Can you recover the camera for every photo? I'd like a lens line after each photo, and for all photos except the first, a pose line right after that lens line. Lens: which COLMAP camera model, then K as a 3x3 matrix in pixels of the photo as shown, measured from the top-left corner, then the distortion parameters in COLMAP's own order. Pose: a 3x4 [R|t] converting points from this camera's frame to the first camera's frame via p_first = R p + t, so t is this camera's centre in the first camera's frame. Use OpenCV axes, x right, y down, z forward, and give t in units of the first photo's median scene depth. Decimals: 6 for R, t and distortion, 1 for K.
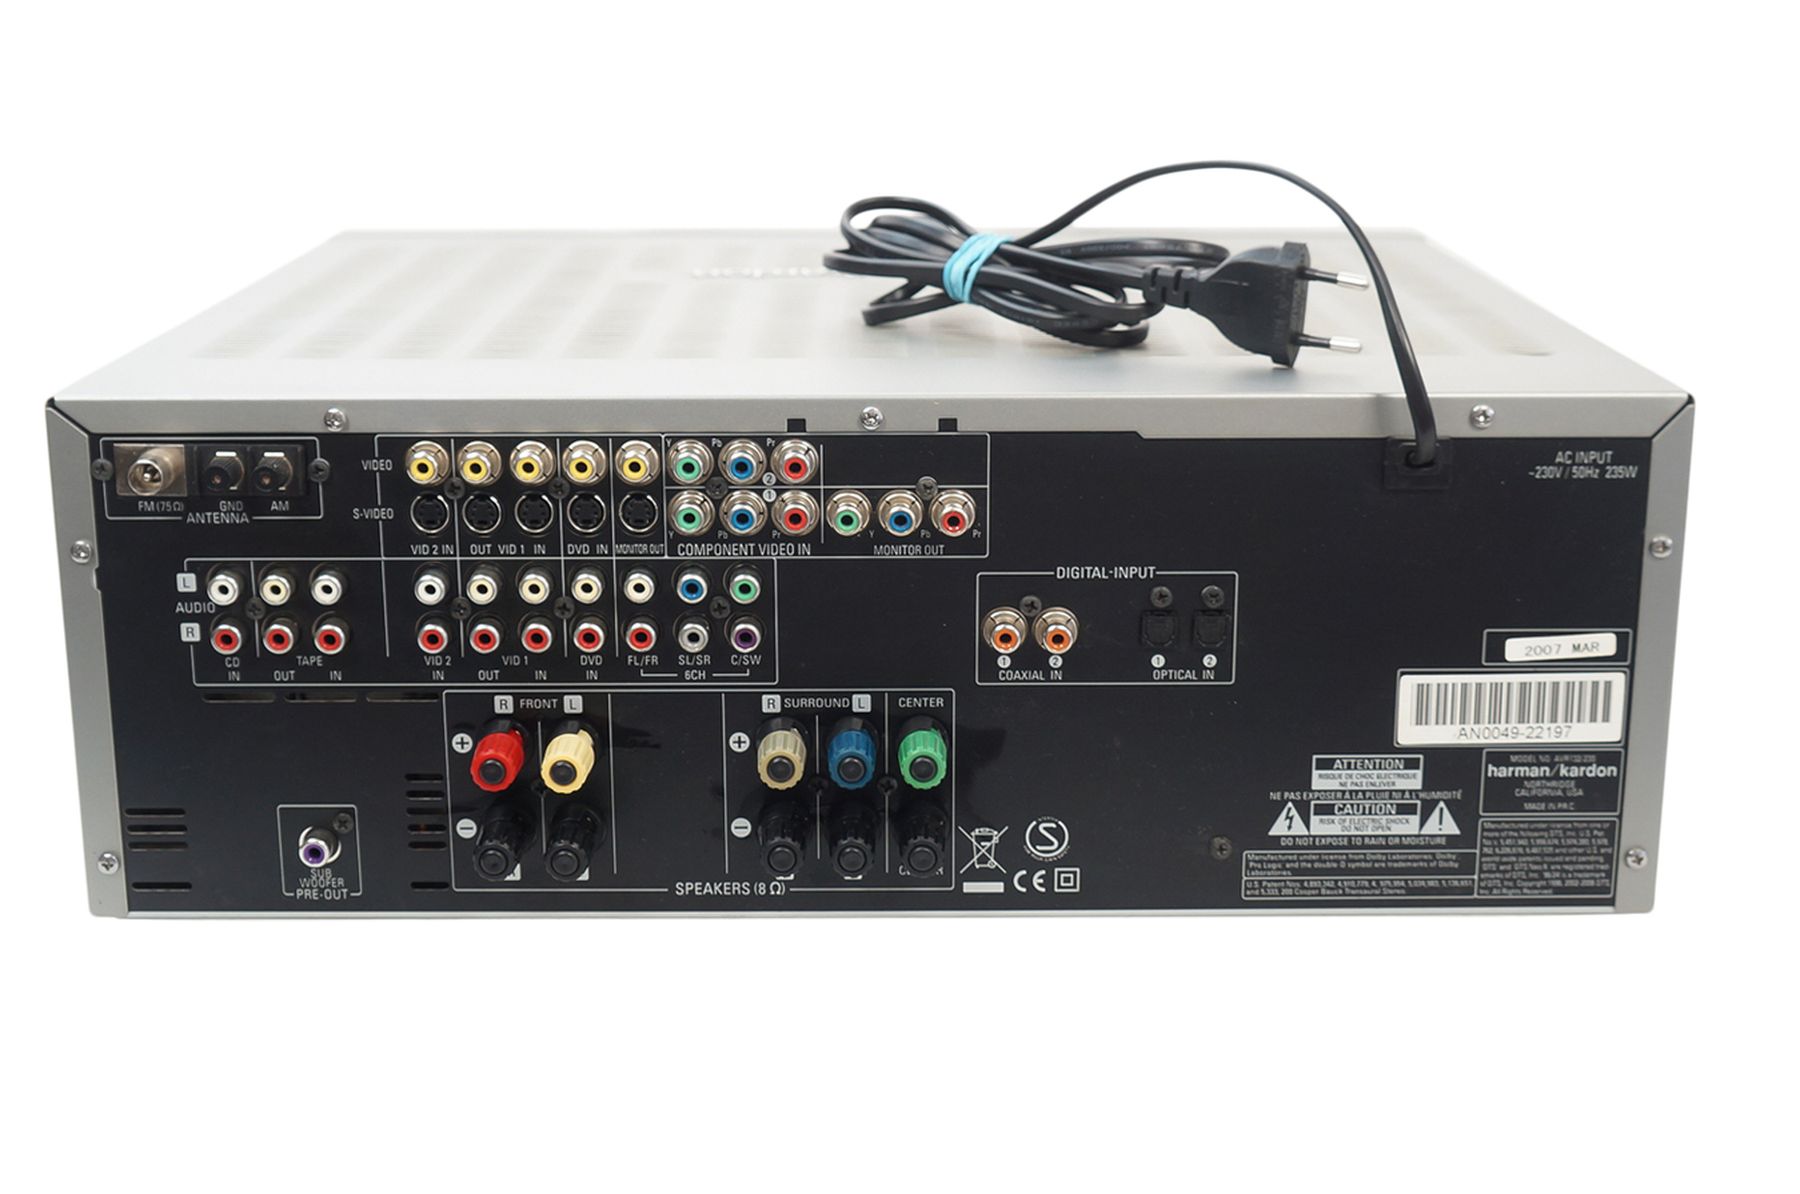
lens RADIAL K [[1973.4, 0, 888.6], [0, 1973.4, 525.8], [0, 0, 1]] dist [-0.021202, 0.000000]
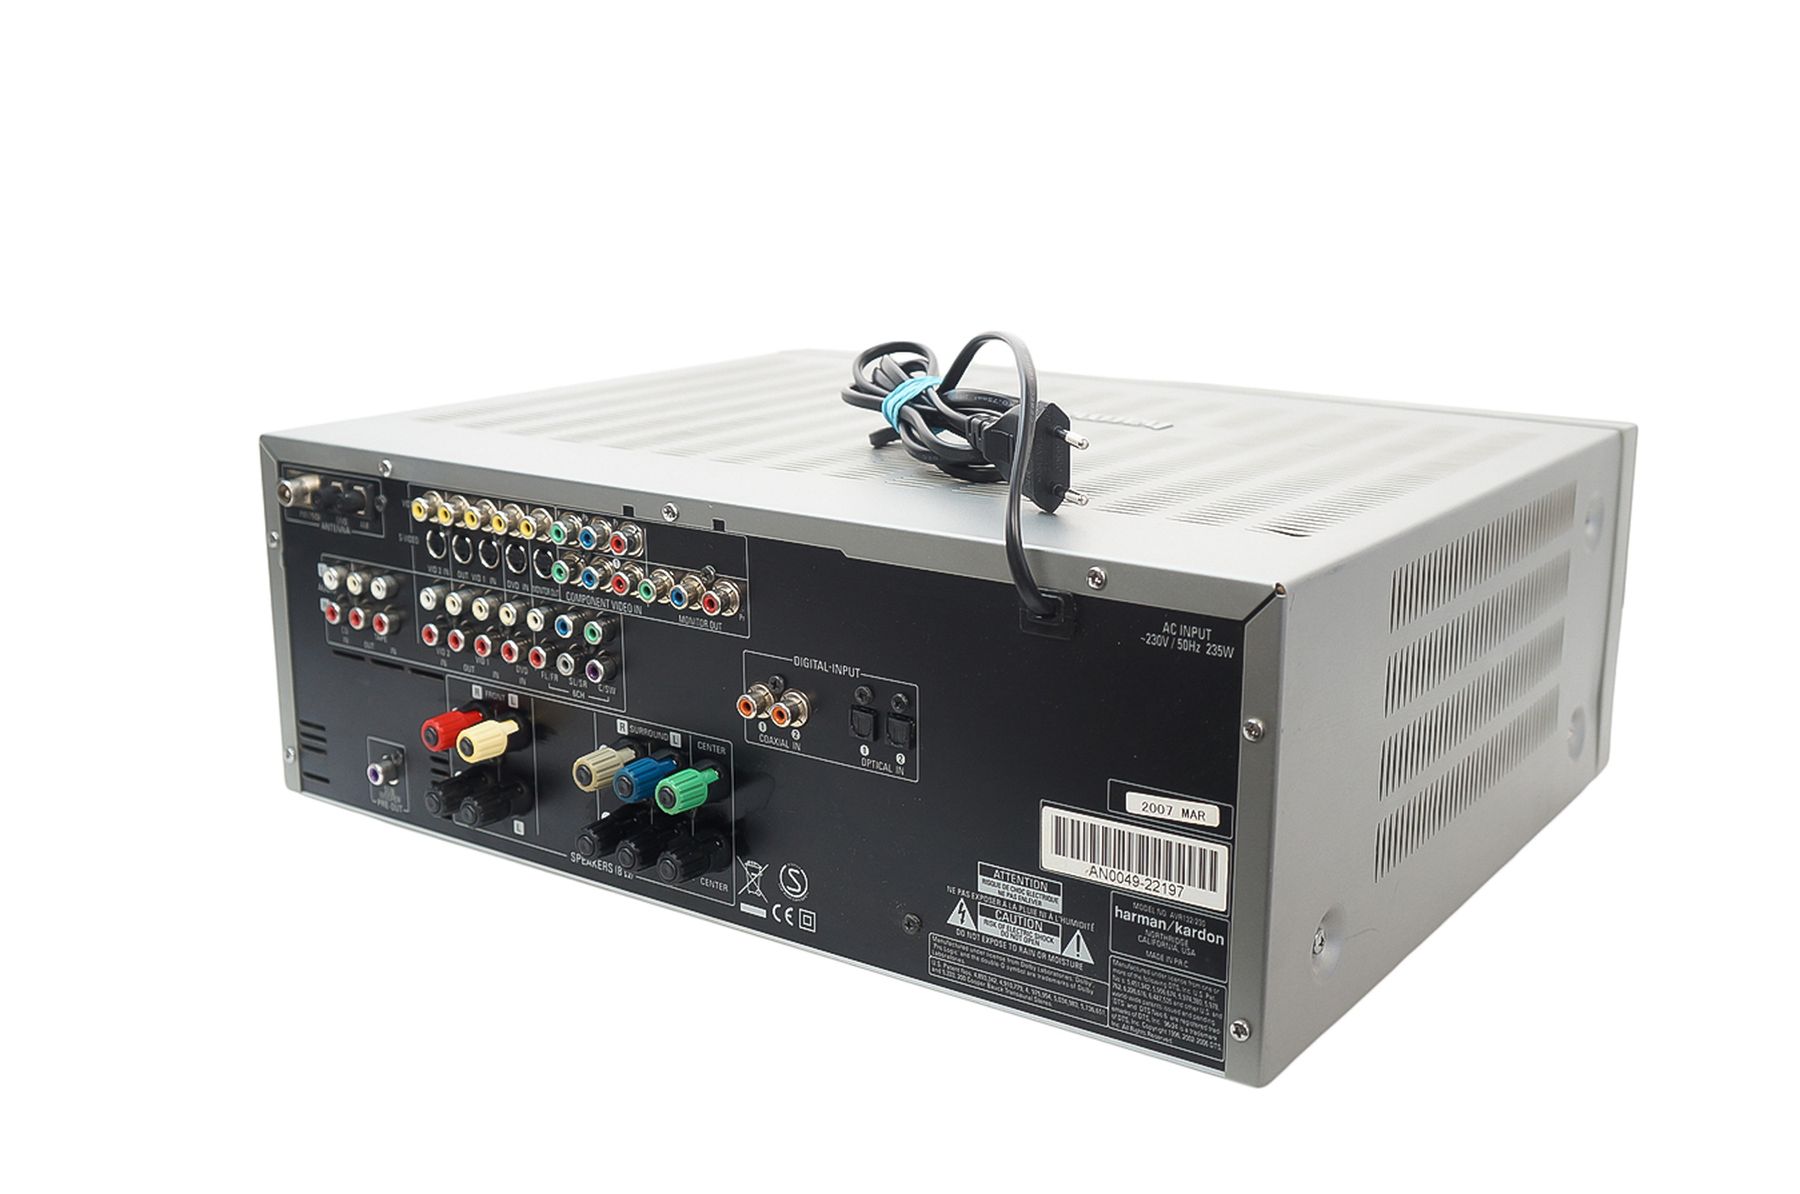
lens RADIAL K [[1973.4, 0, 898.6], [0, 1973.4, 601.3], [0, 0, 1]] dist [-0.021202, 0.000000]
pose [[0.811606, 0.142999, -0.566433, 0.791977], [-0.126459, 0.989595, 0.068633, -0.099328], [0.570354, 0.015927, 0.821245, 0.060291]]
